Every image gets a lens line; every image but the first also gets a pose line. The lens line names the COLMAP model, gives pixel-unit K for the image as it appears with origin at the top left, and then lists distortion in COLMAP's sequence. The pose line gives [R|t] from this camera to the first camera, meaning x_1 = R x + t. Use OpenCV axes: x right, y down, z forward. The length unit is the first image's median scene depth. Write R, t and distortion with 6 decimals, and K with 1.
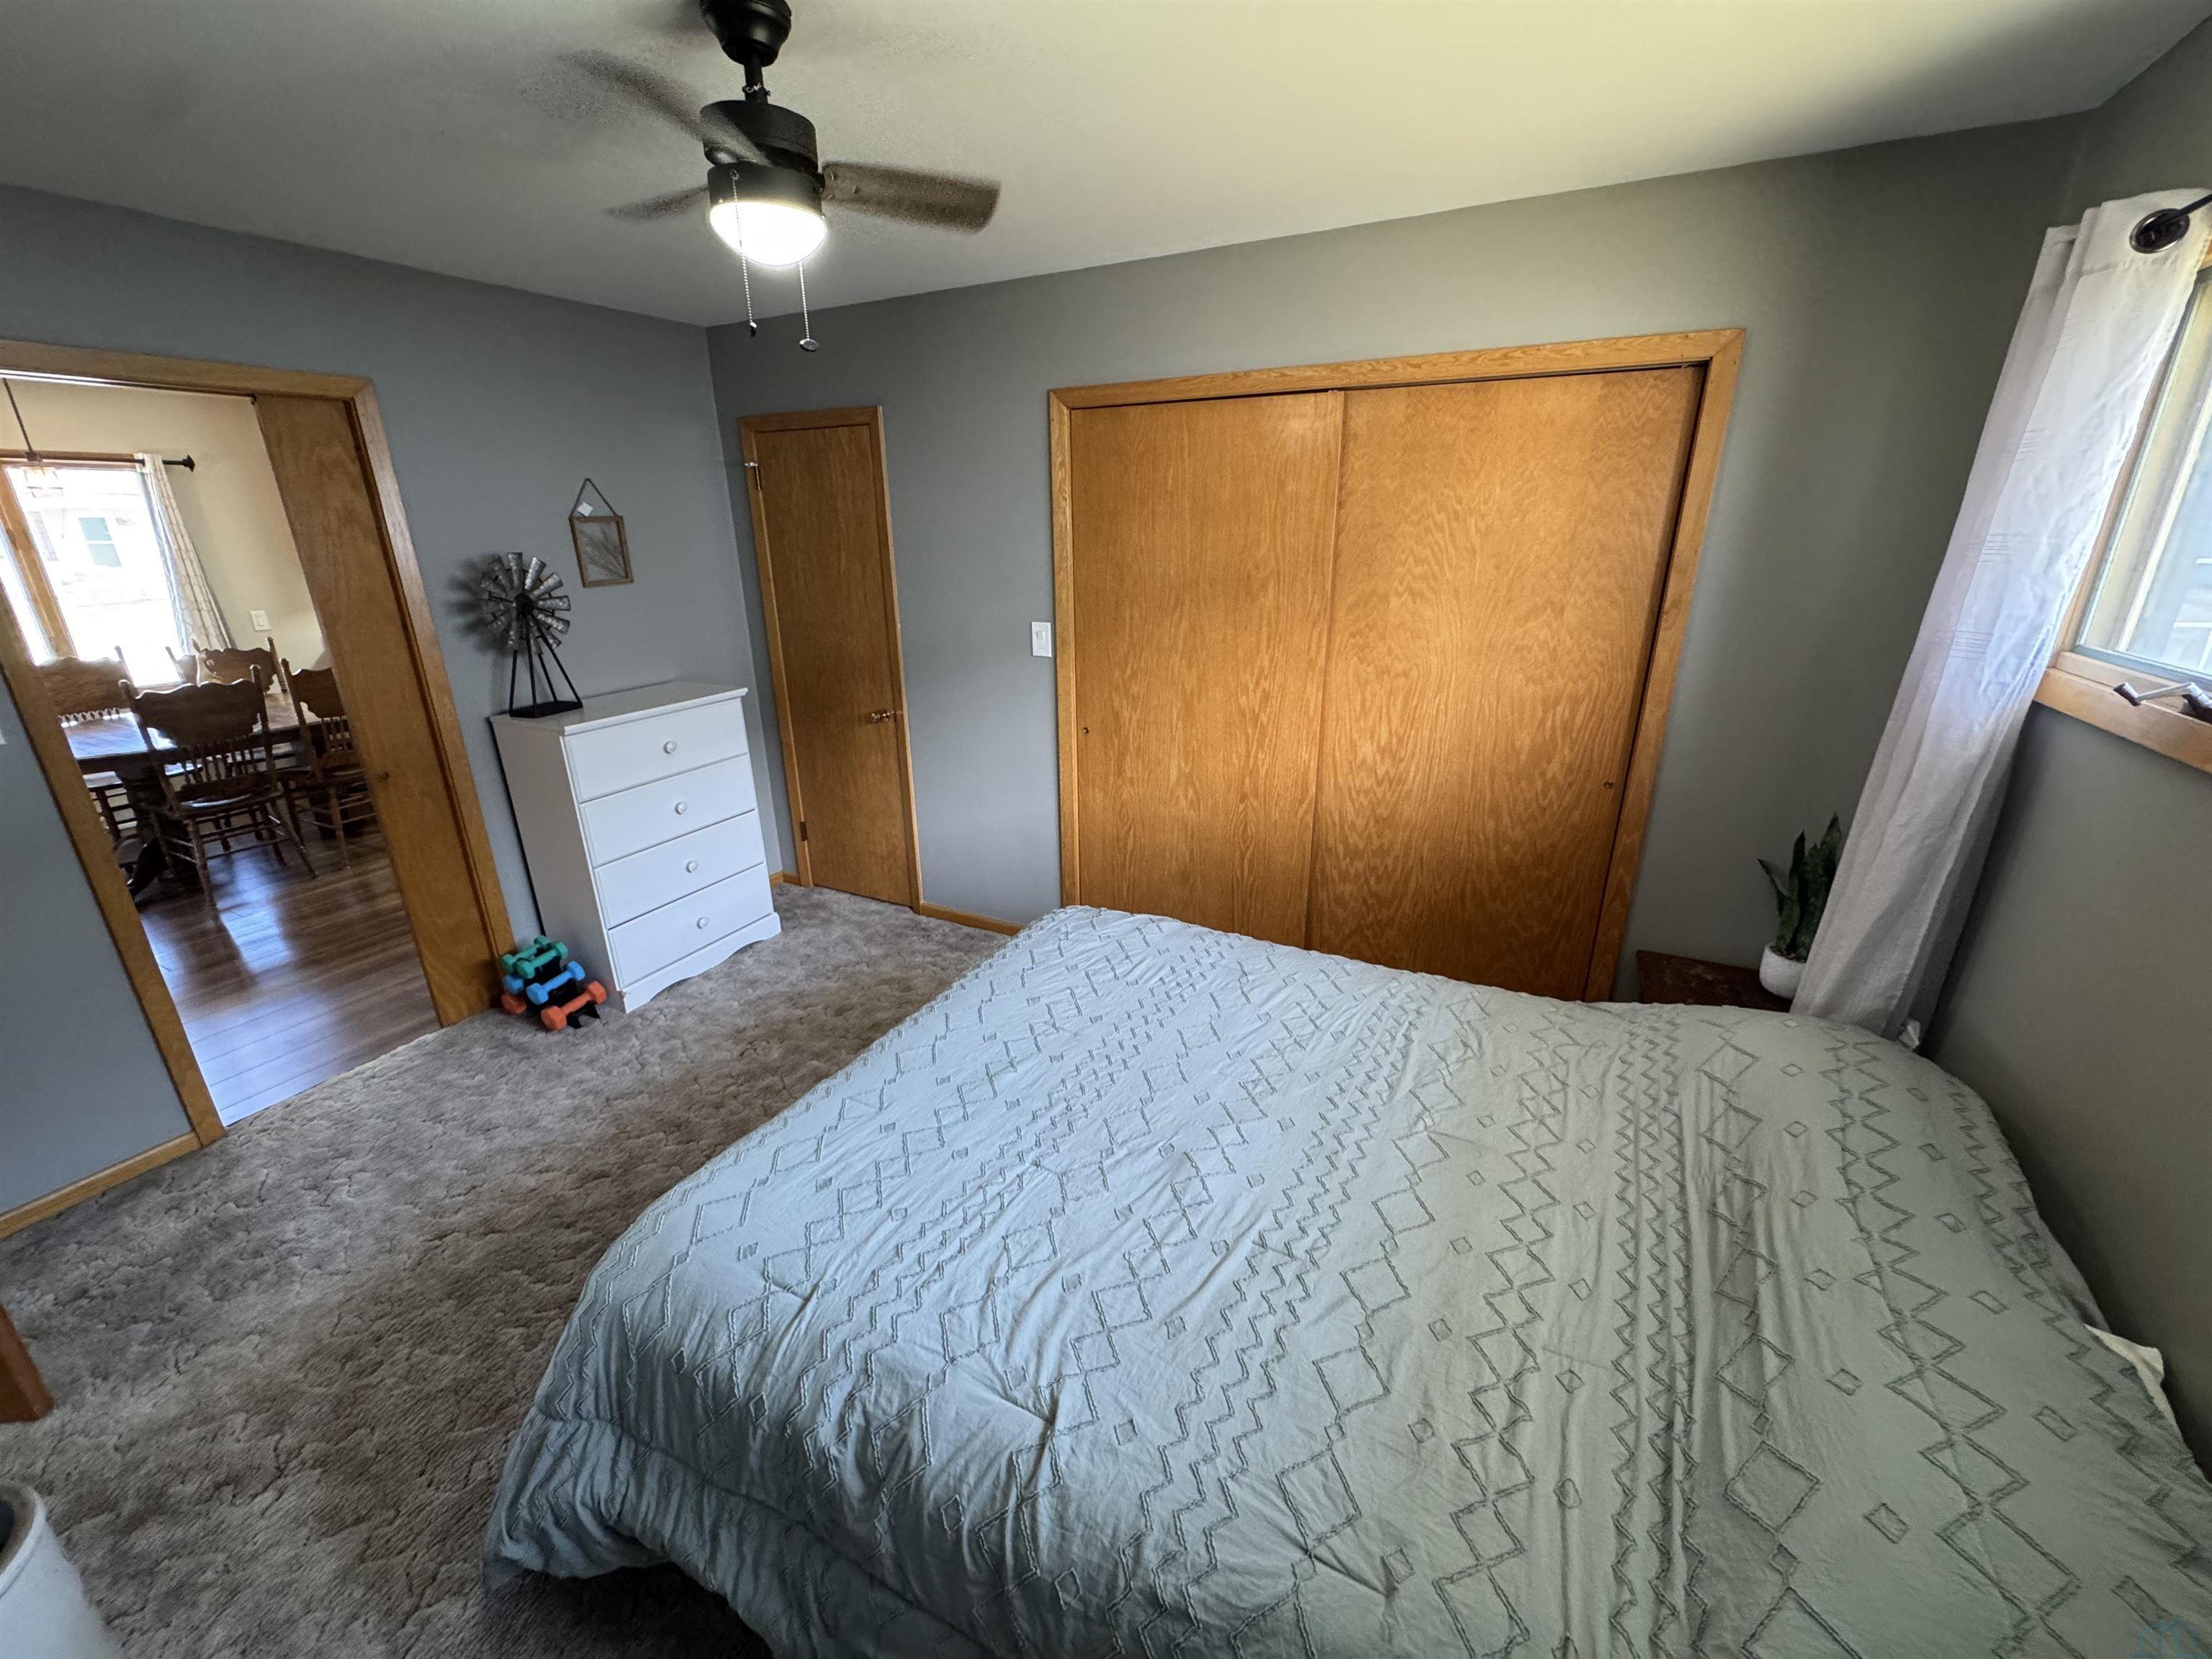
lens RADIAL K [[882.0, 0, 1106.0], [0, 882.0, 829.5], [0, 0, 1]] dist [-0.001909, -0.000481]
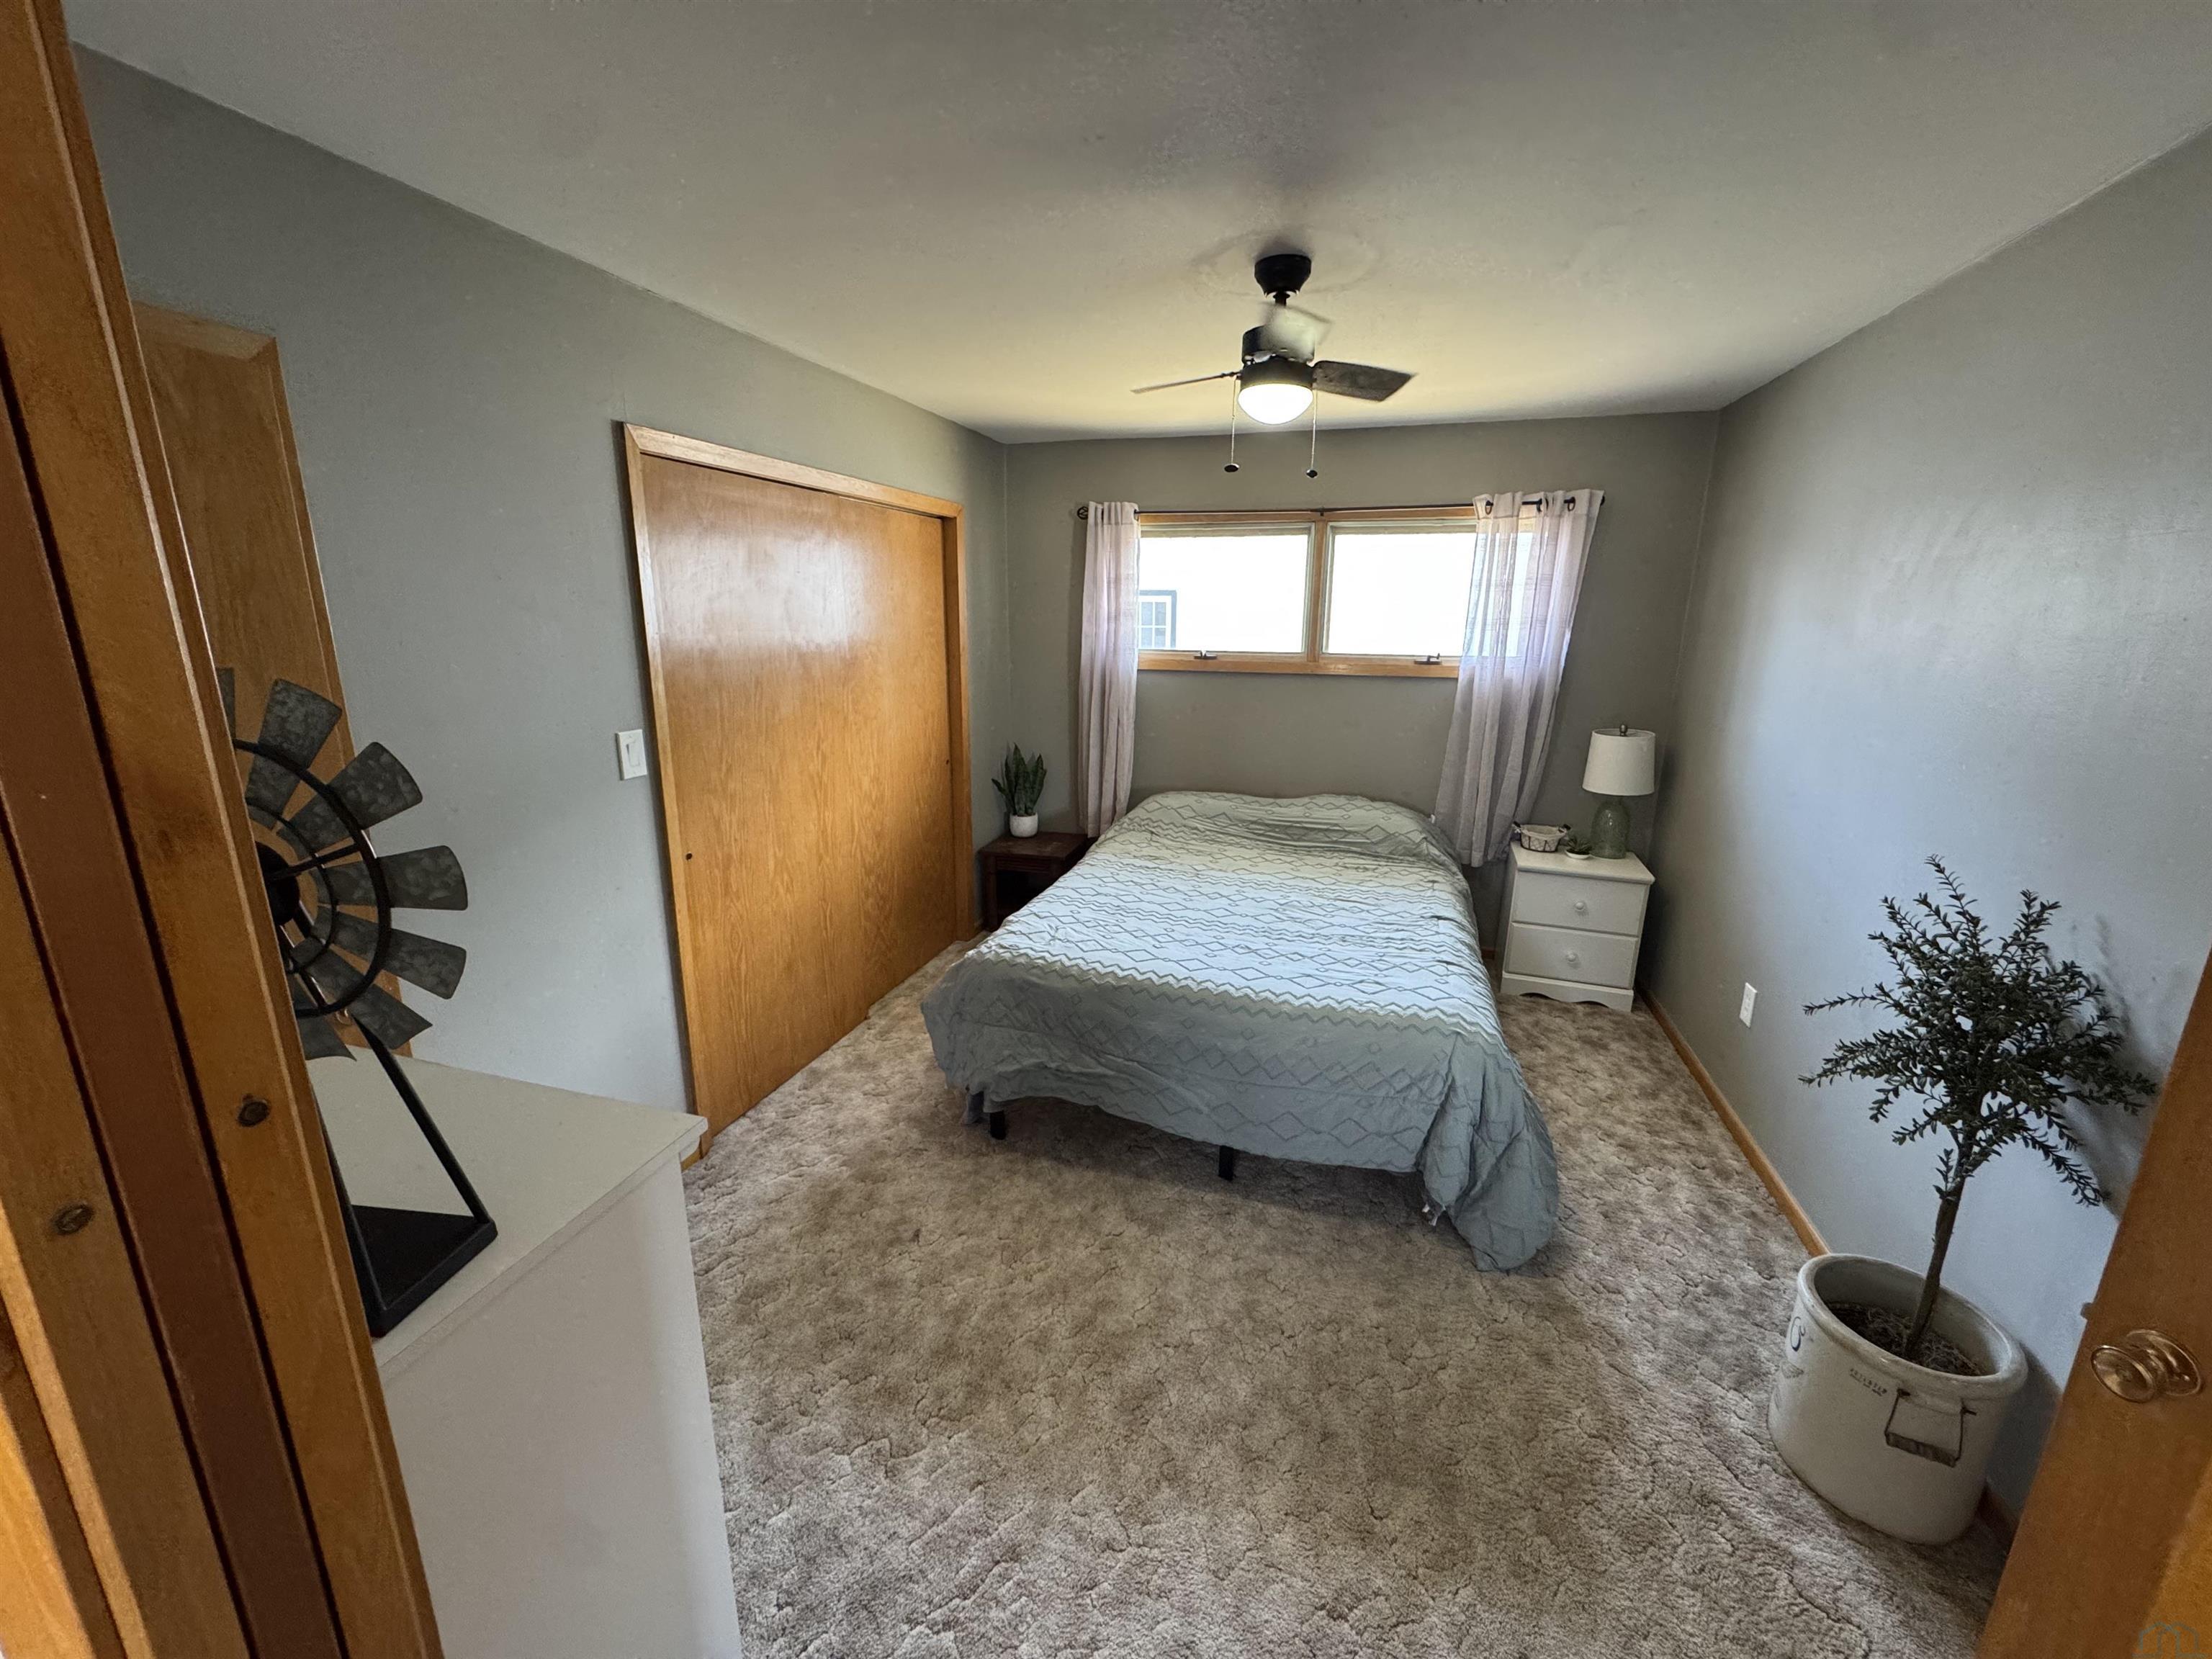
lens RADIAL K [[882.0, 0, 1106.0], [0, 882.0, 829.5], [0, 0, 1]] dist [-0.001909, -0.000481]
pose [[-0.184498, -0.230478, 0.955427, -0.925274], [0.322983, 0.903907, 0.280419, -0.260337], [-0.928247, 0.360323, -0.092328, 0.804355]]
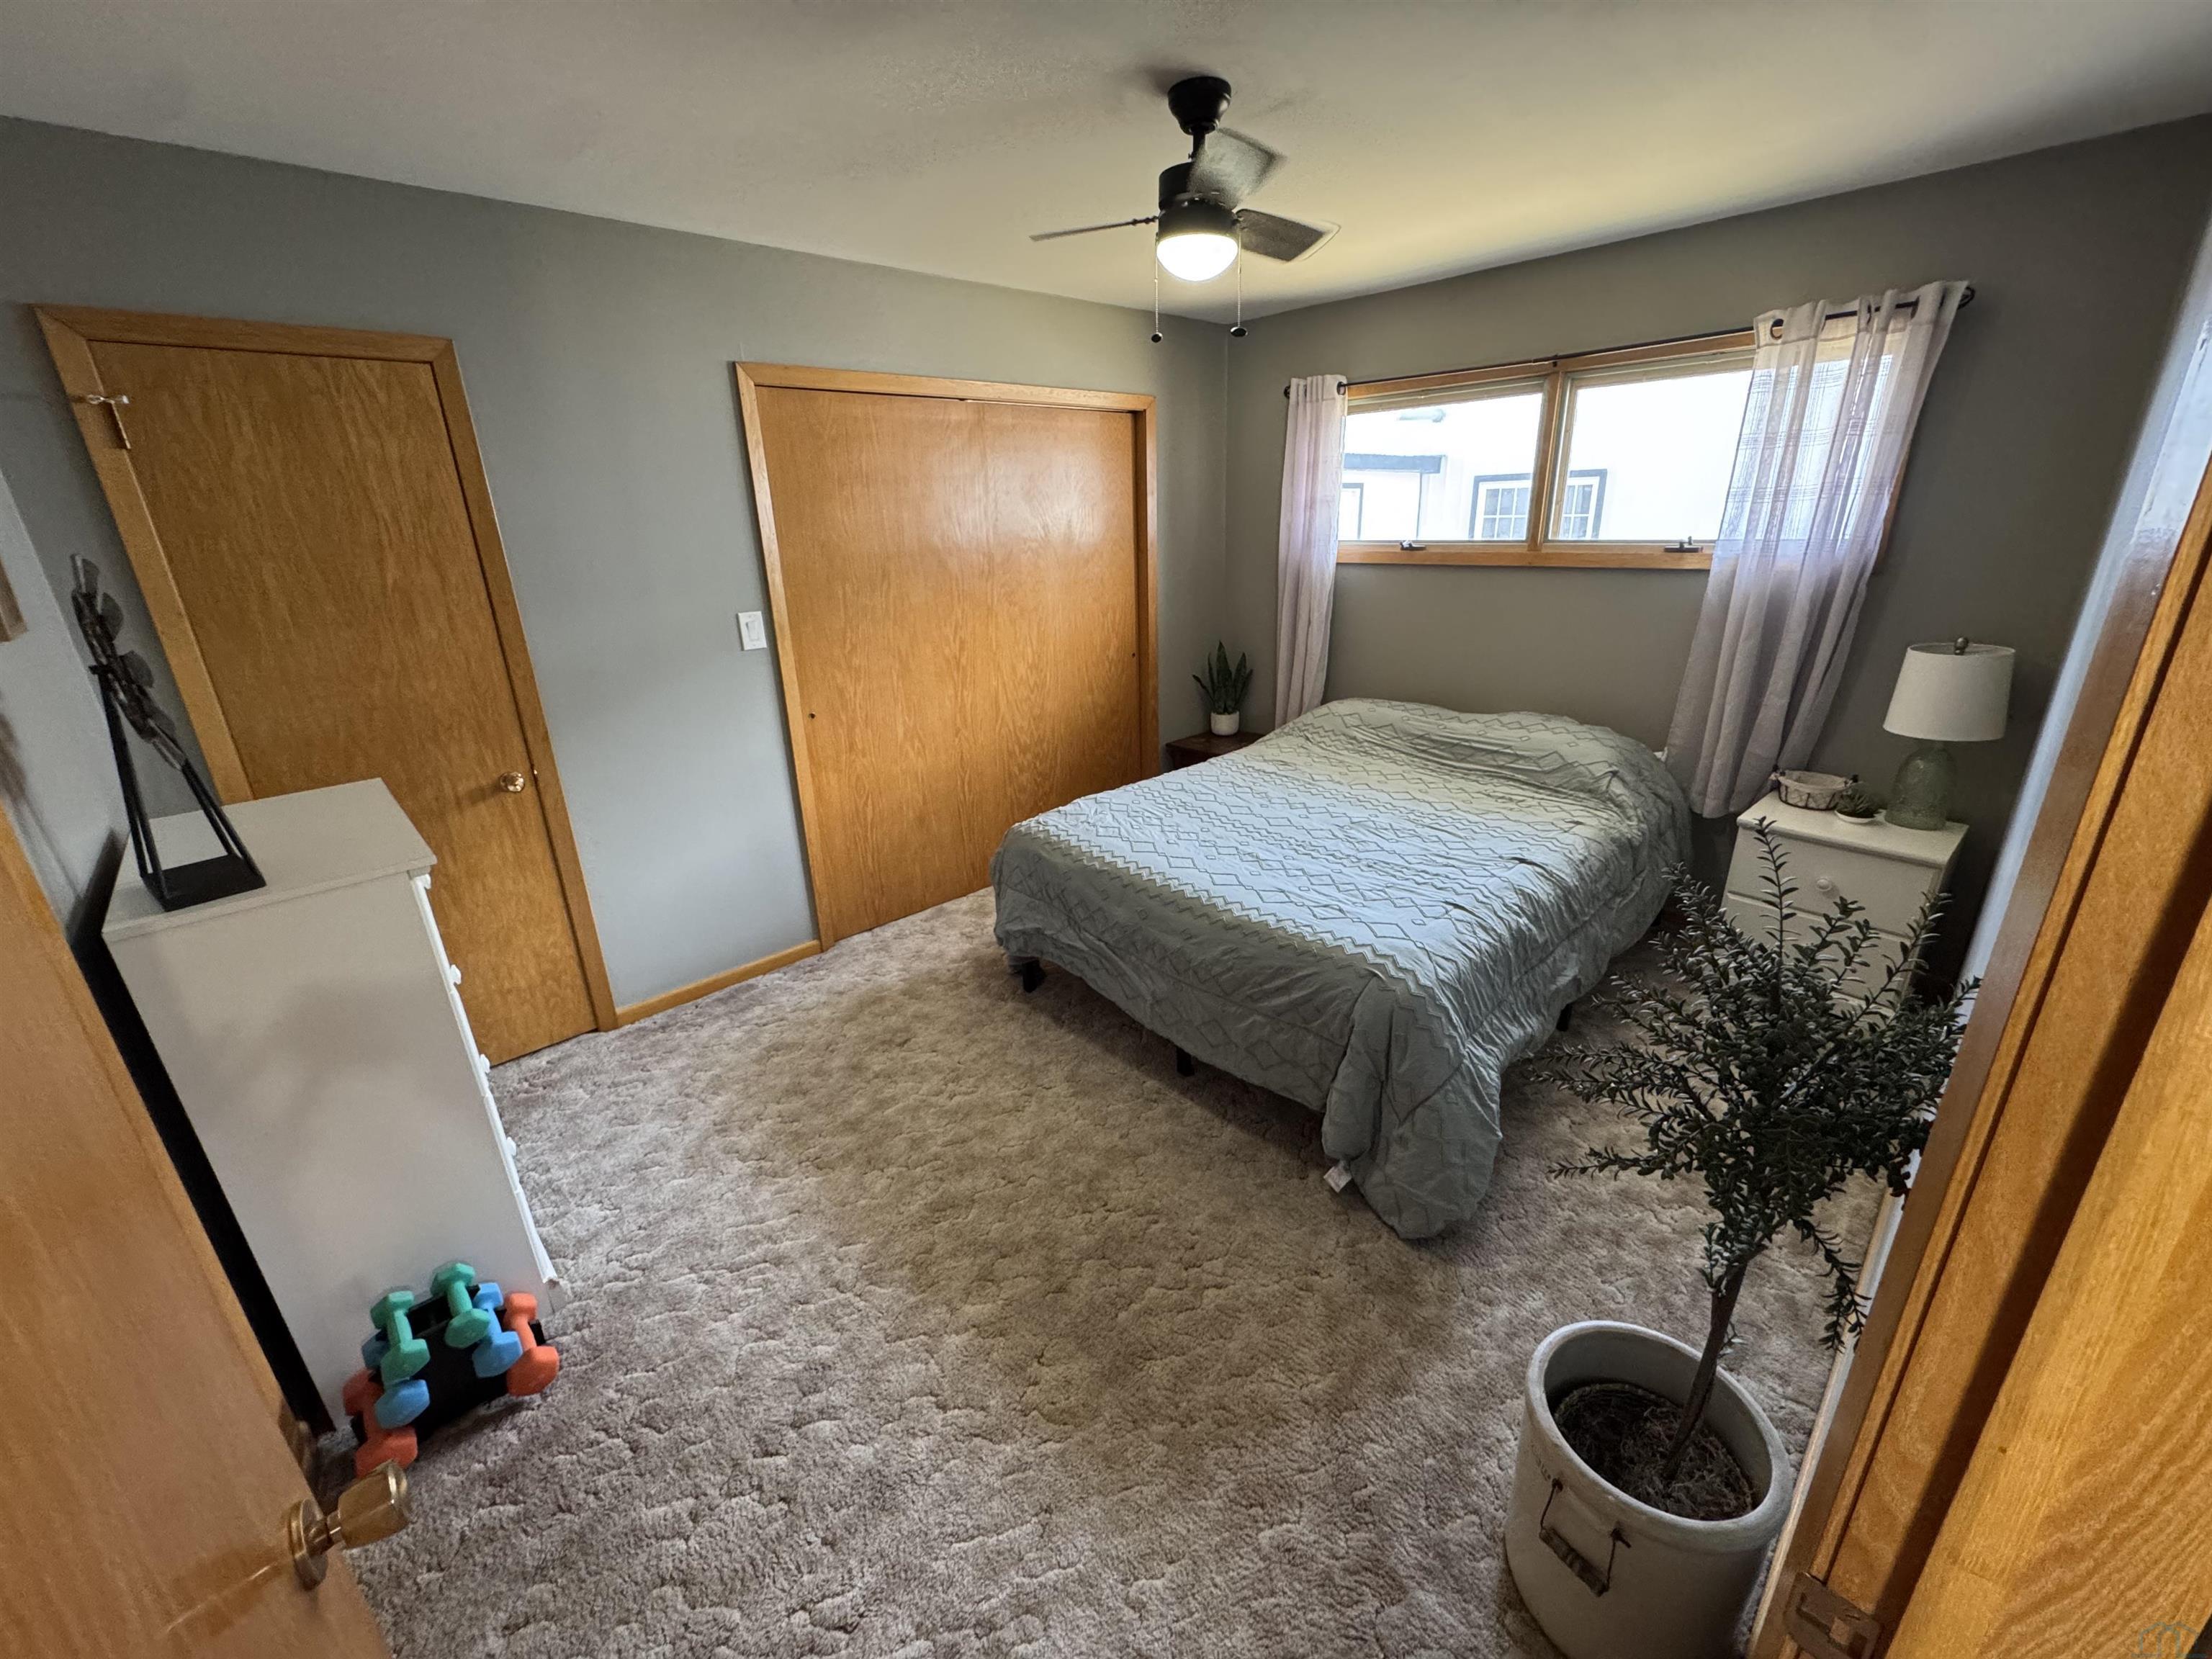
lens RADIAL K [[882.0, 0, 1106.0], [0, 882.0, 829.5], [0, 0, 1]] dist [-0.001909, -0.000481]
pose [[0.324632, -0.319677, 0.890180, -0.927992], [0.342564, 0.916995, 0.204380, -0.094405], [-0.881626, 0.238595, 0.407196, 0.379469]]
